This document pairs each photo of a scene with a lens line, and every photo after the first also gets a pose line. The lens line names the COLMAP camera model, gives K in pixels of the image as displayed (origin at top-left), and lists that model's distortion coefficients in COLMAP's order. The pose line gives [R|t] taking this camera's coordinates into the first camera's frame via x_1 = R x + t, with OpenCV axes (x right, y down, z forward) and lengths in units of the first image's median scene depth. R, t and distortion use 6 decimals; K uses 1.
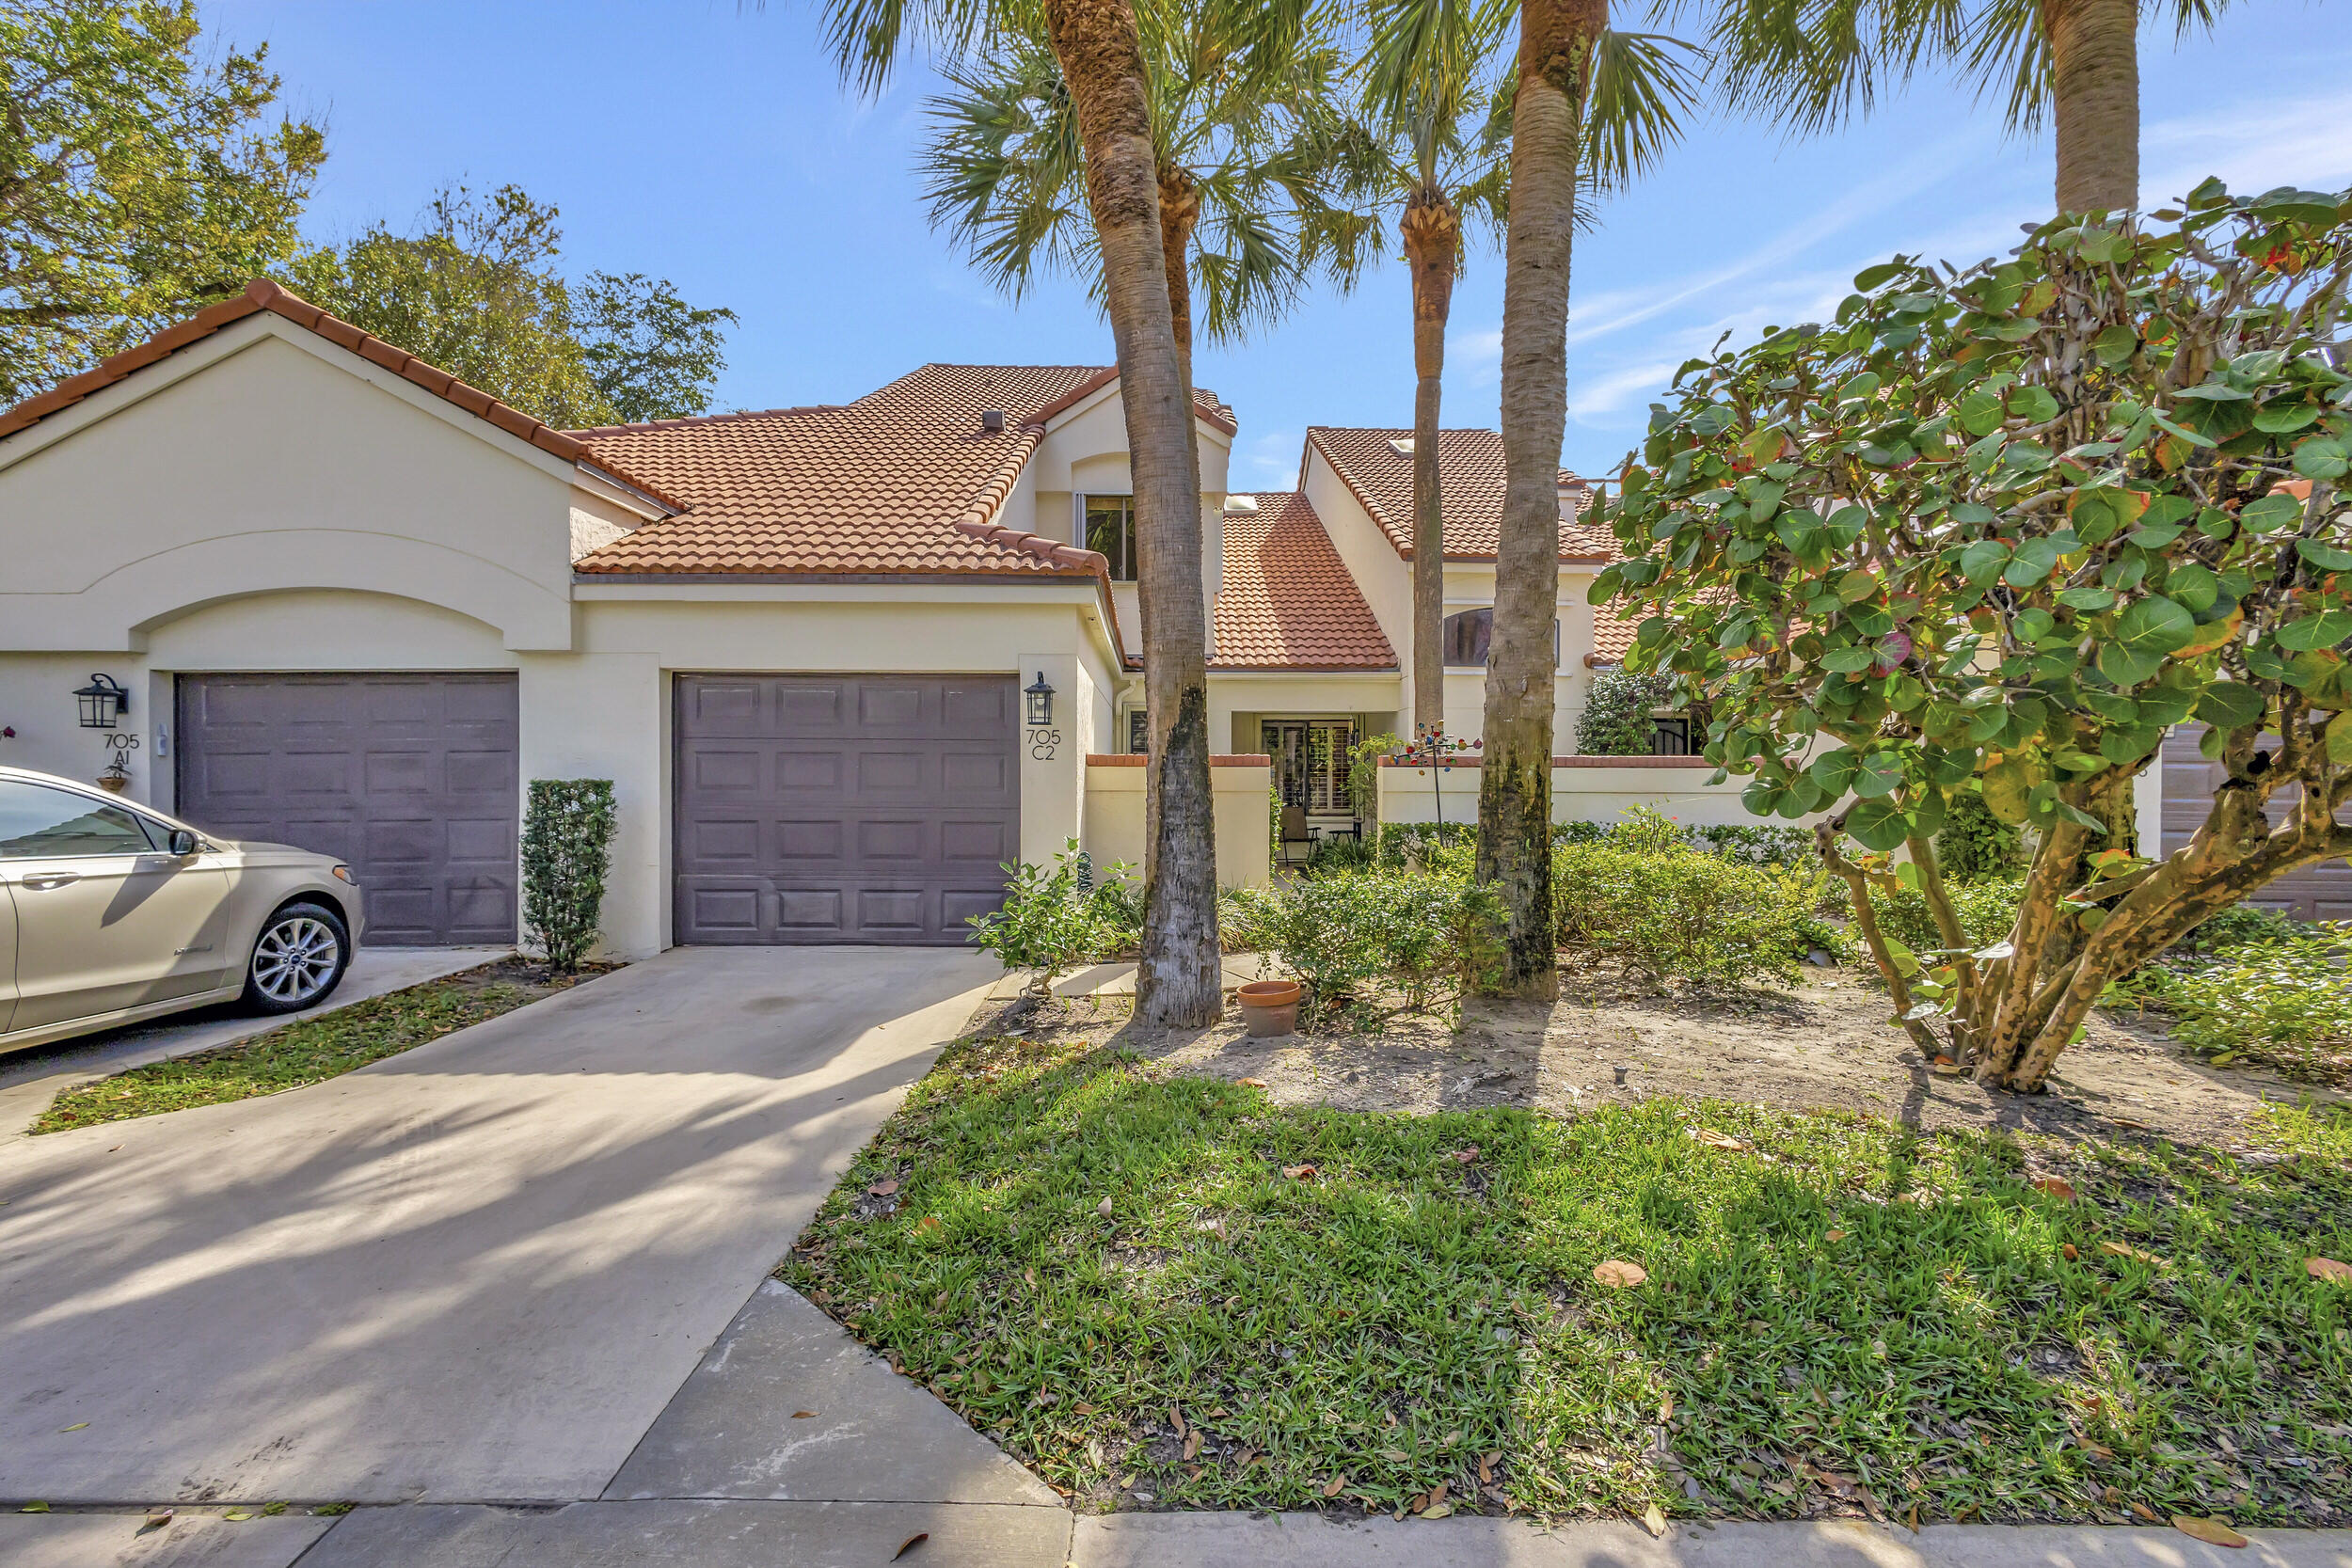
lens RADIAL K [[1083.5, 0, 1177.4], [0, 1083.5, 782.7], [0, 0, 1]] dist [0.001133, 0.000450]
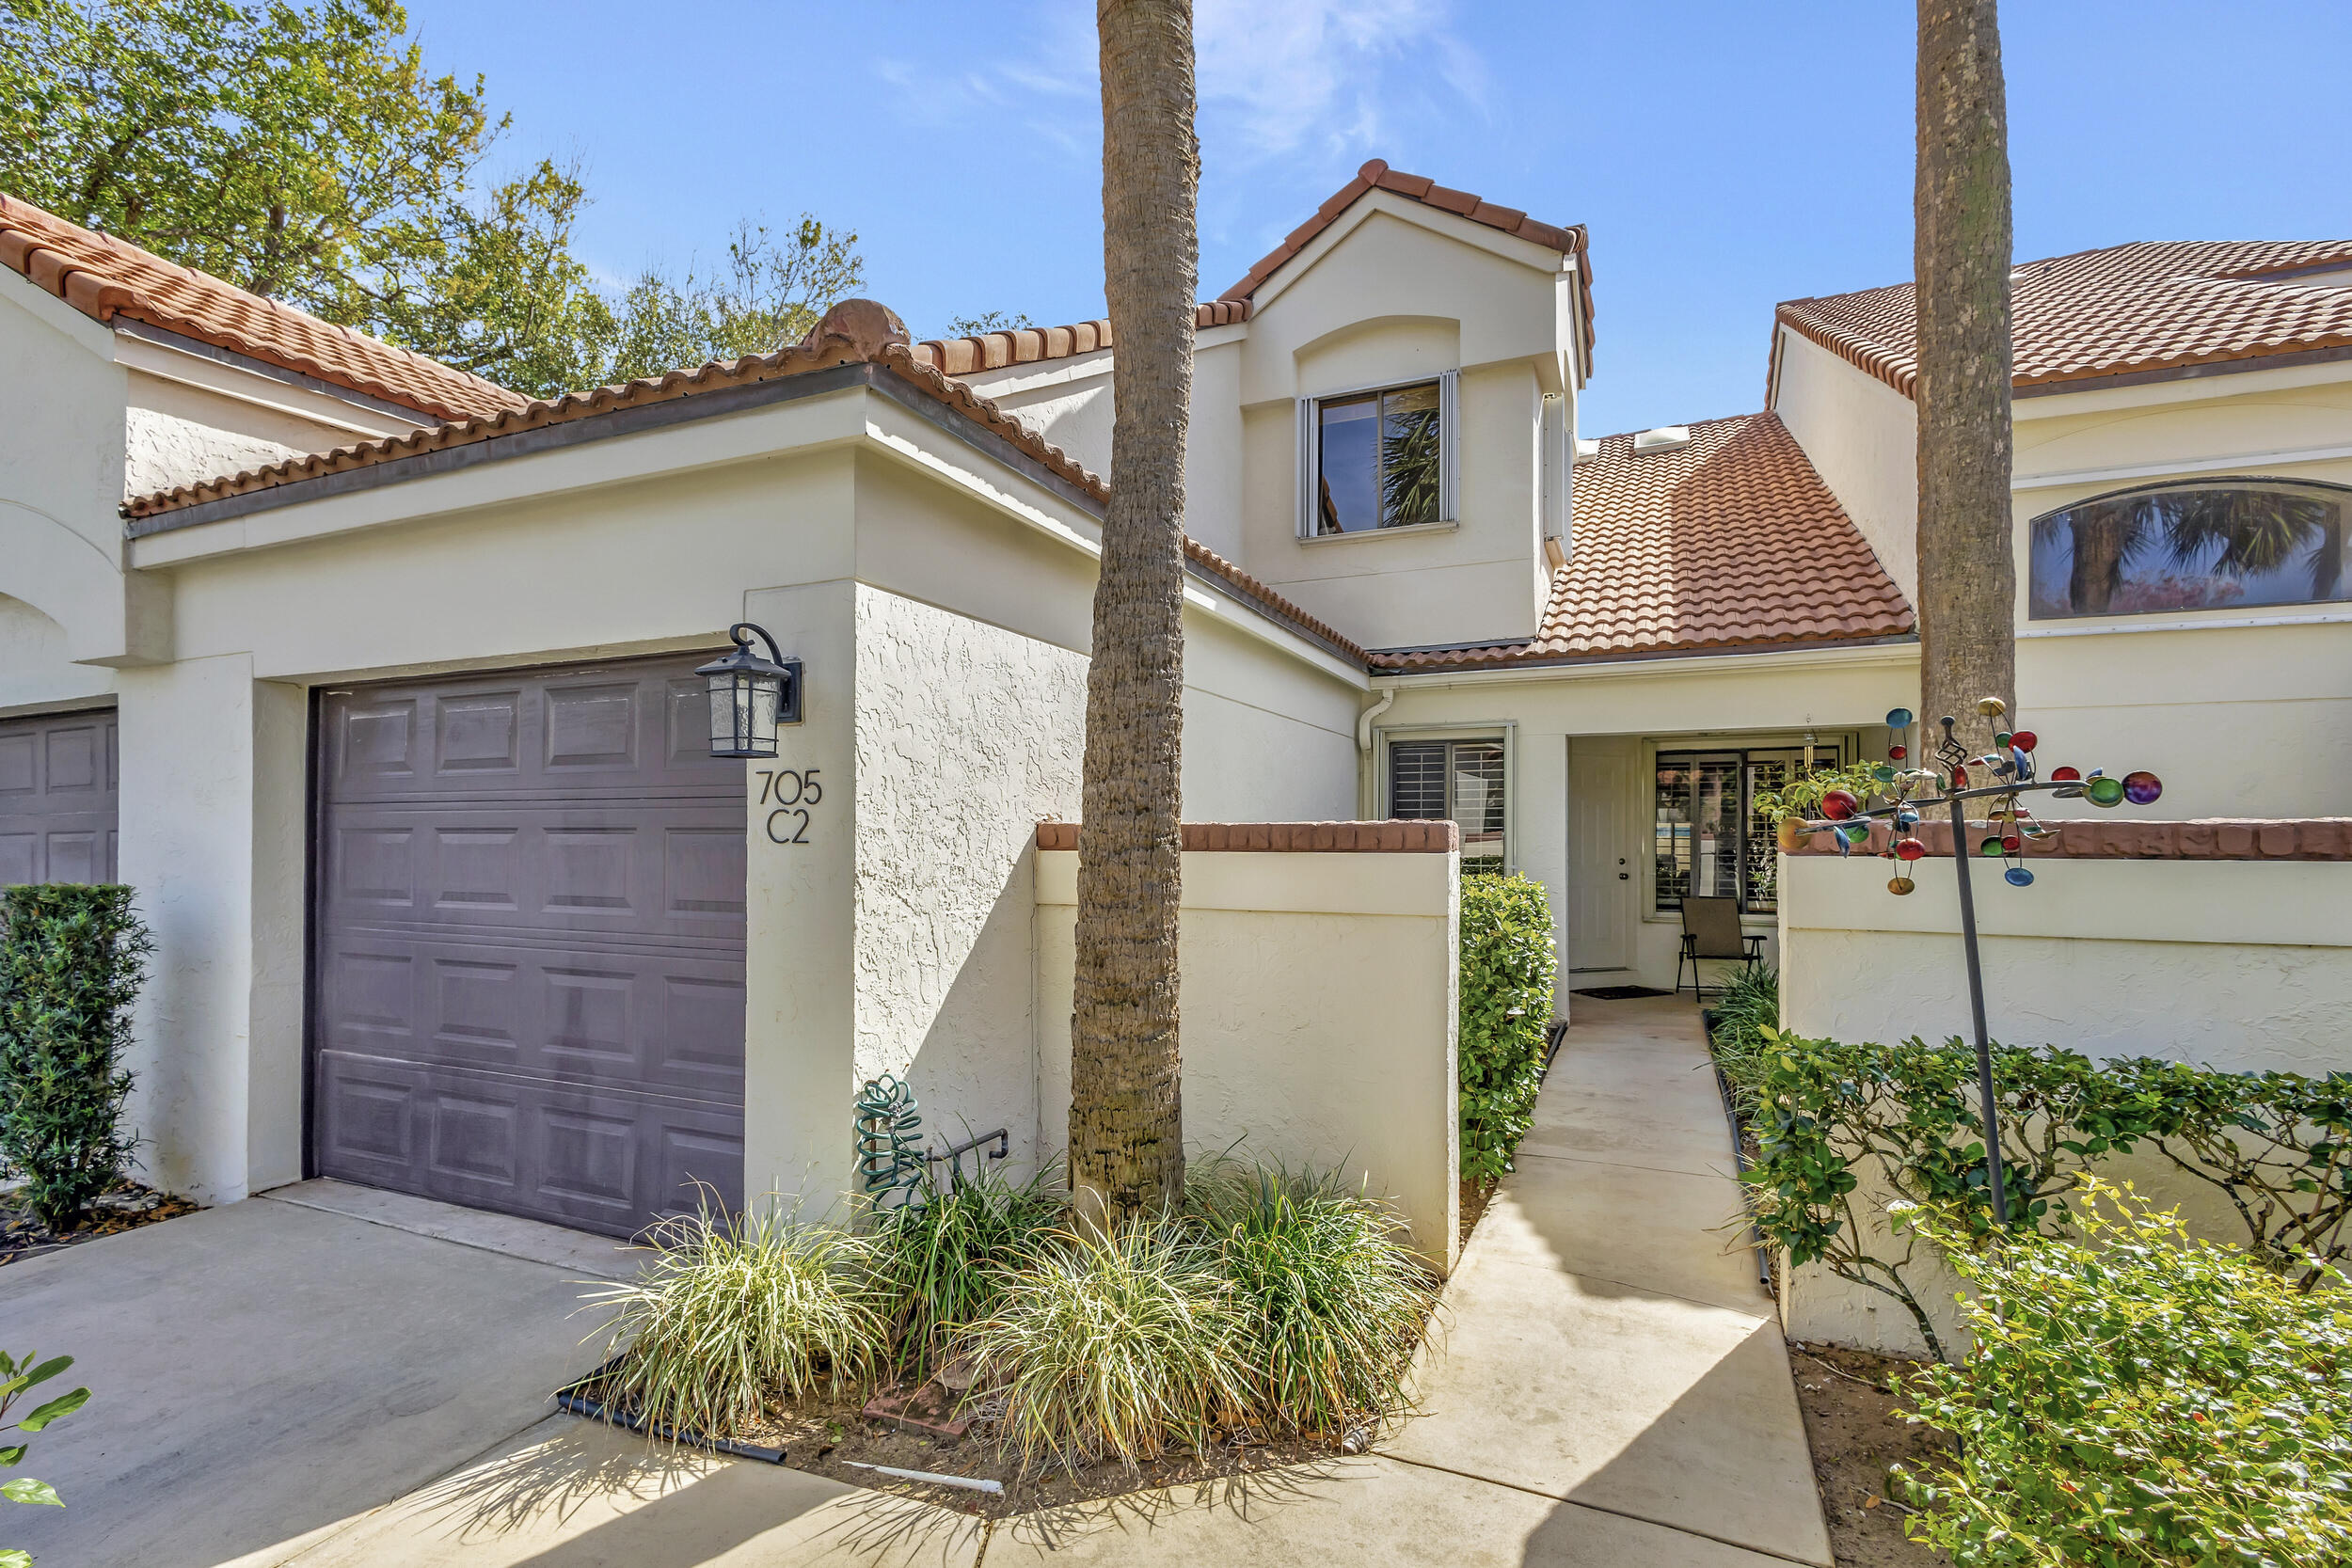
lens RADIAL K [[1083.5, 0, 1180.2], [0, 1083.5, 833.6], [0, 0, 1]] dist [0.001133, 0.000450]
pose [[0.906872, -0.004740, -0.421379, 0.107601], [0.003301, 0.999986, -0.004144, -0.013499], [0.421393, 0.002367, 0.906875, 0.410894]]
